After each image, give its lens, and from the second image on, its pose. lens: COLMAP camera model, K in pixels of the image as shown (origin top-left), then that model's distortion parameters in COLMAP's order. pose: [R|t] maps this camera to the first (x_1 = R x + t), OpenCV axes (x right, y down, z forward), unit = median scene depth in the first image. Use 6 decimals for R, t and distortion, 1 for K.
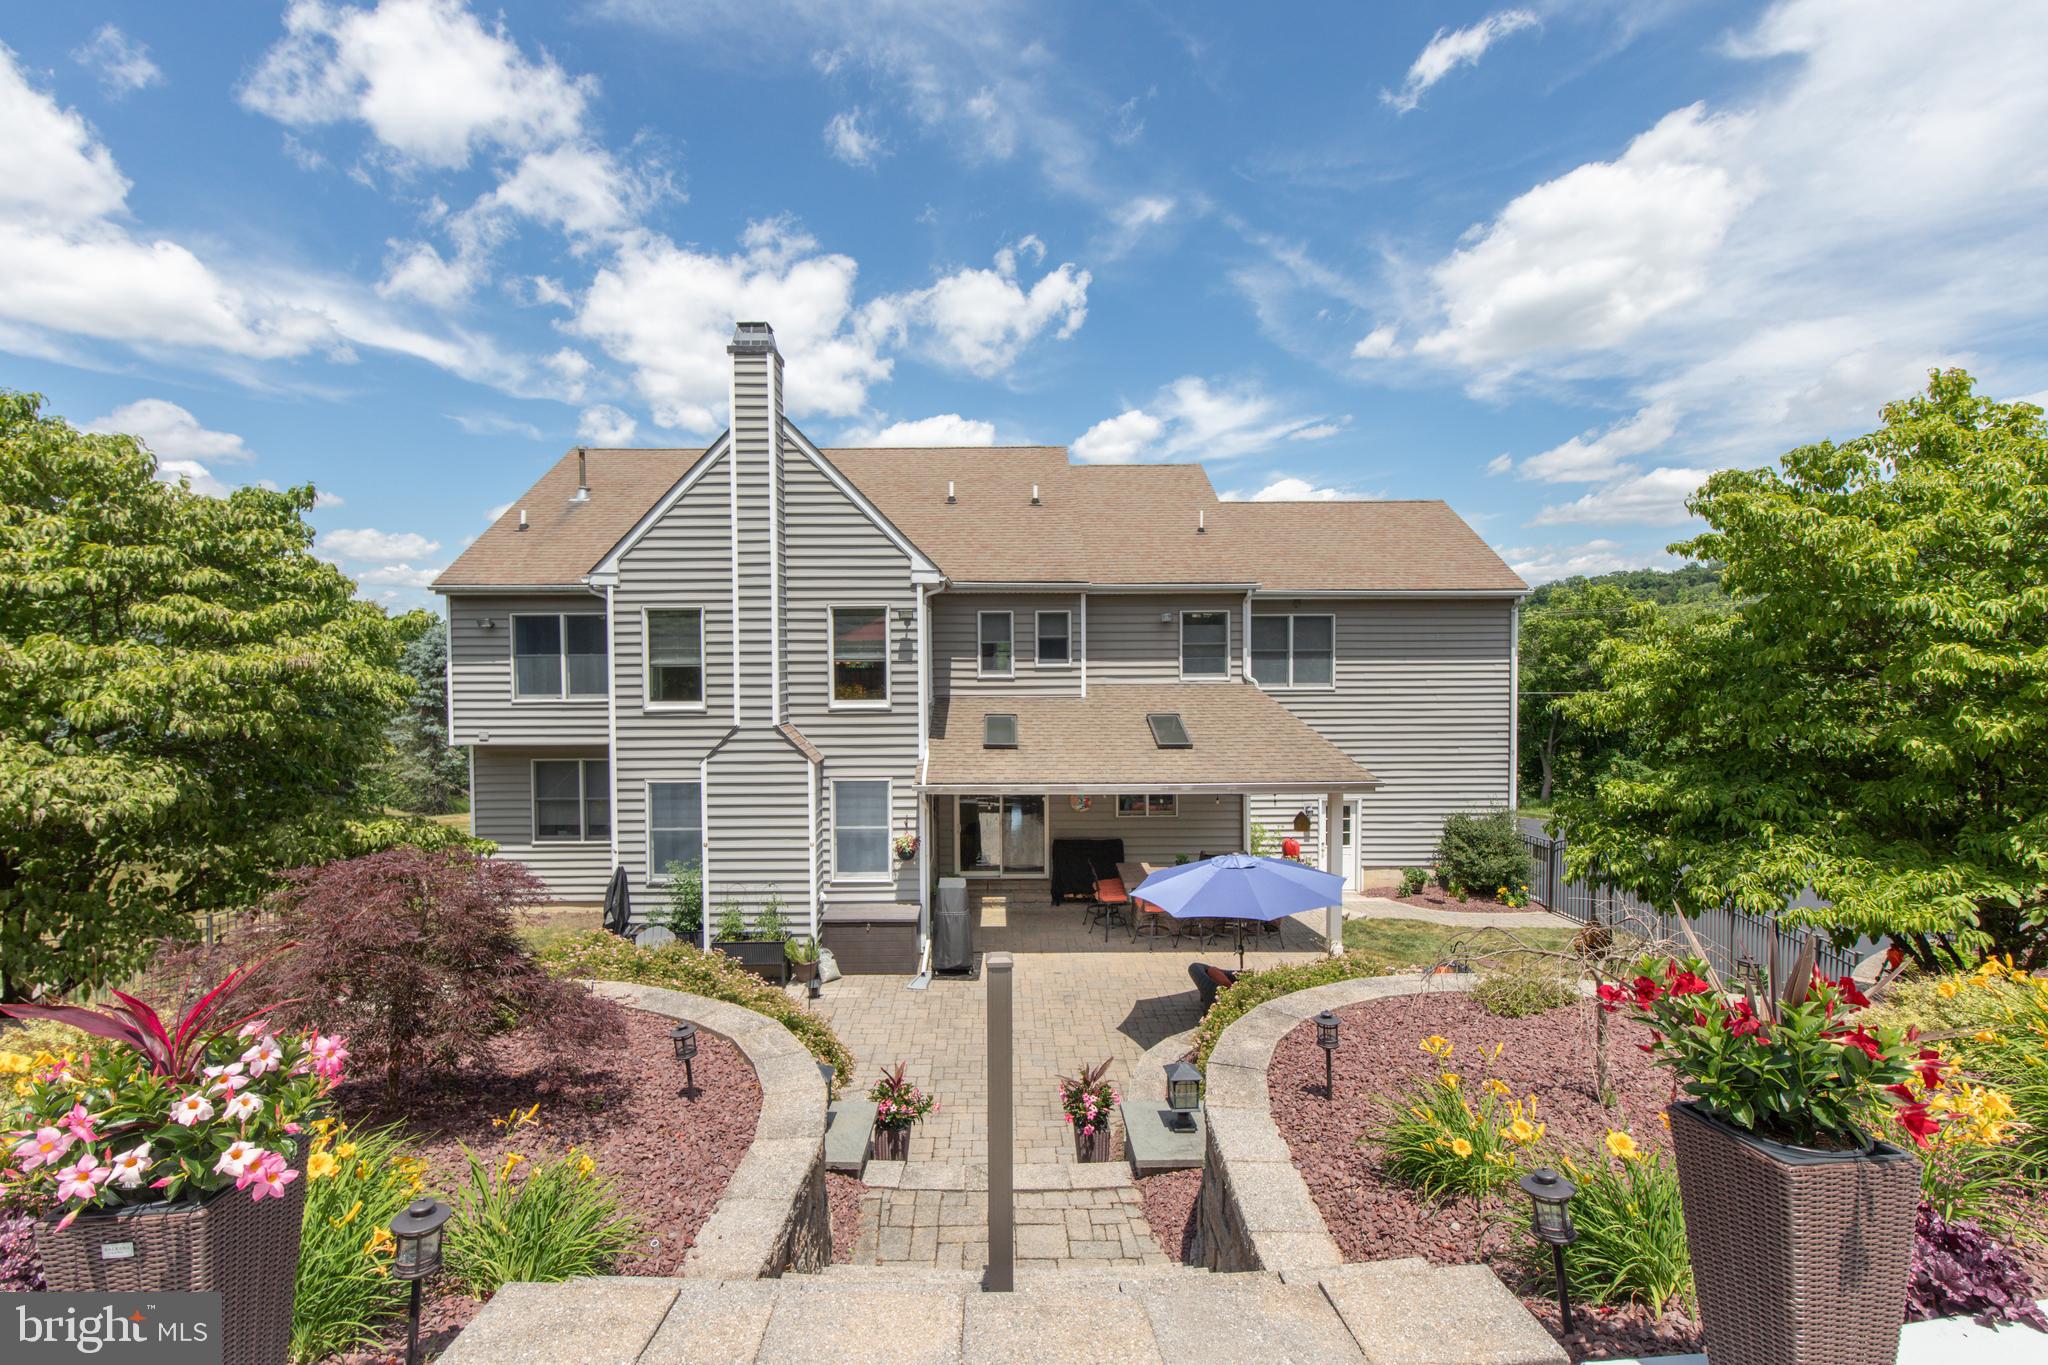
lens RADIAL K [[880.6, 0, 997.2], [0, 880.6, 684.7], [0, 0, 1]] dist [-0.002983, -0.000294]
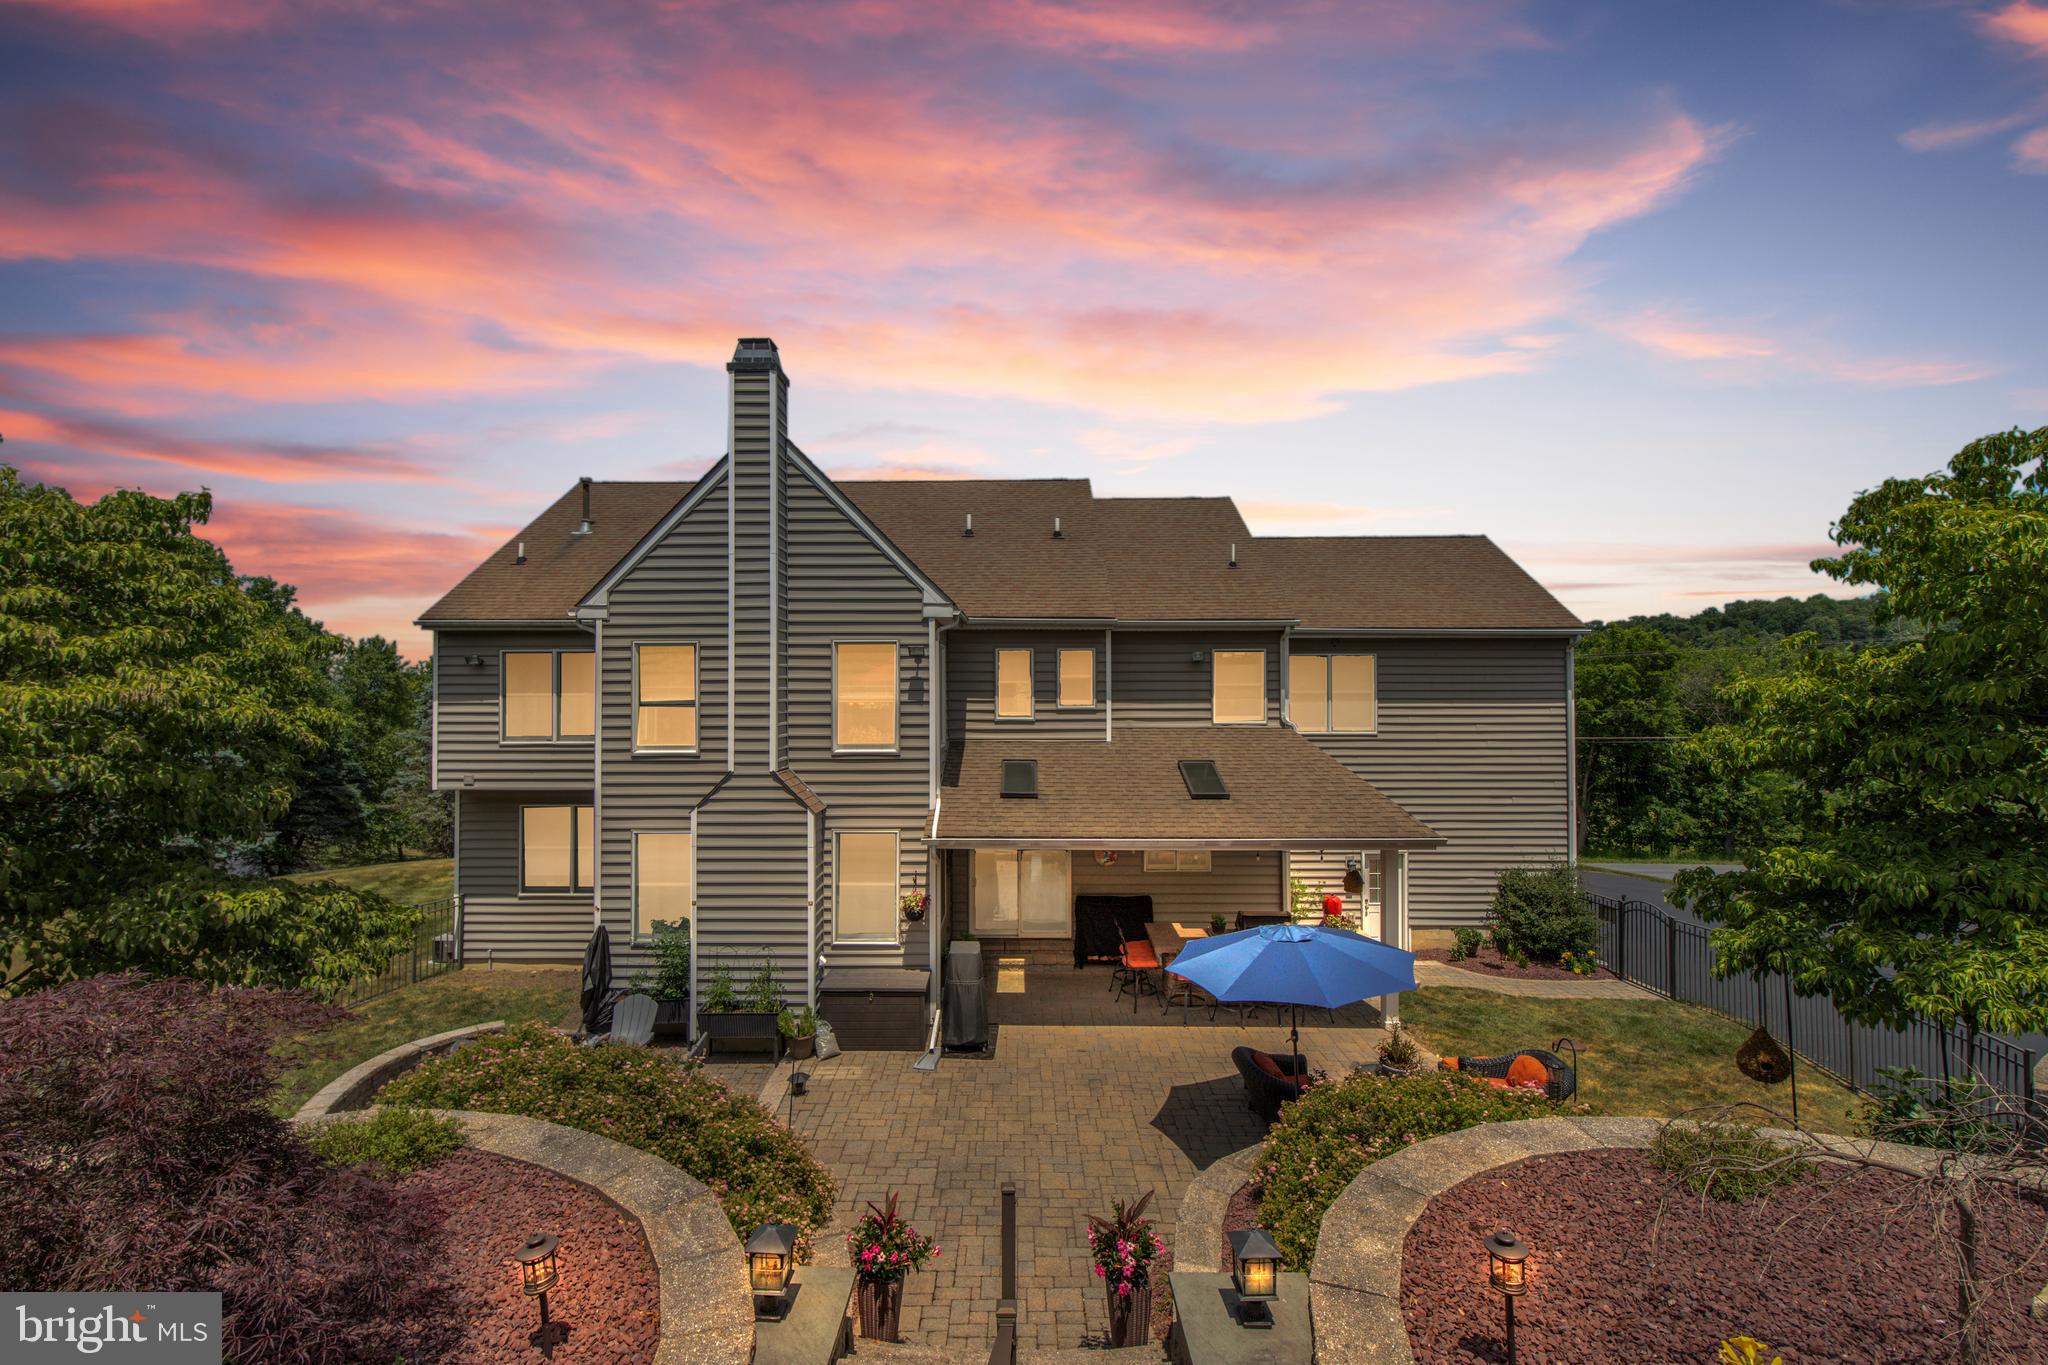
lens RADIAL K [[880.6, 0, 1005.1], [0, 880.6, 684.4], [0, 0, 1]] dist [-0.002983, -0.000294]
pose [[0.999890, 0.003299, -0.014443, 0.002364], [-0.003990, 0.998834, -0.048114, -0.001219], [0.014268, 0.048166, 0.998737, 0.082901]]
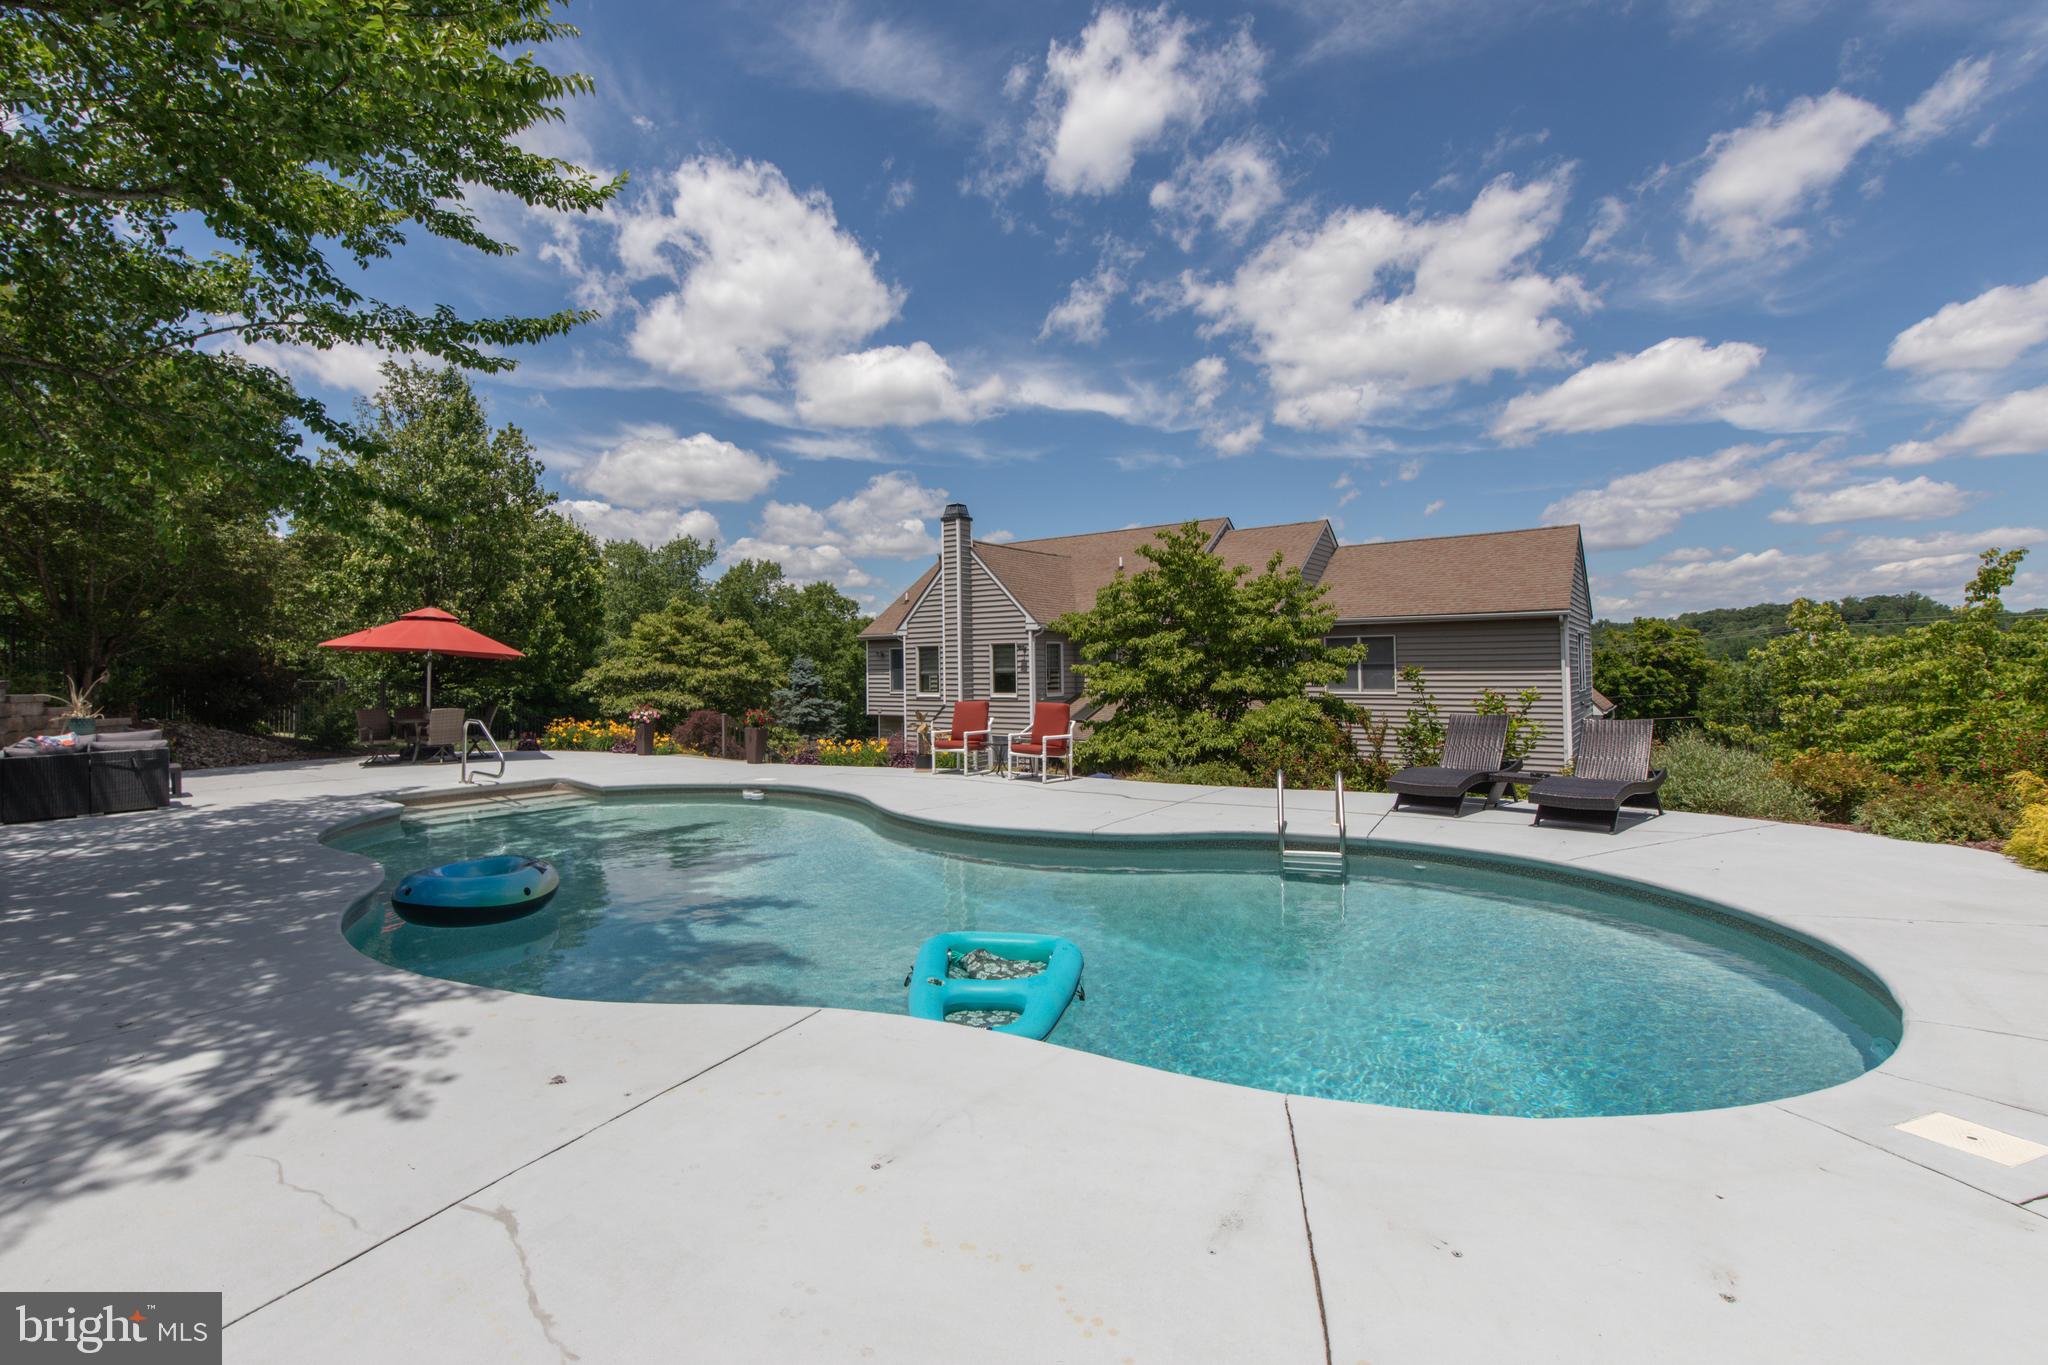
lens RADIAL K [[880.6, 0, 949.5], [0, 880.6, 653.8], [0, 0, 1]] dist [-0.002983, -0.000294]
pose [[0.783665, -0.011805, -0.621071, 0.925494], [-0.016830, 0.999049, -0.040225, 0.011479], [0.620956, 0.041976, 0.782721, -0.548159]]
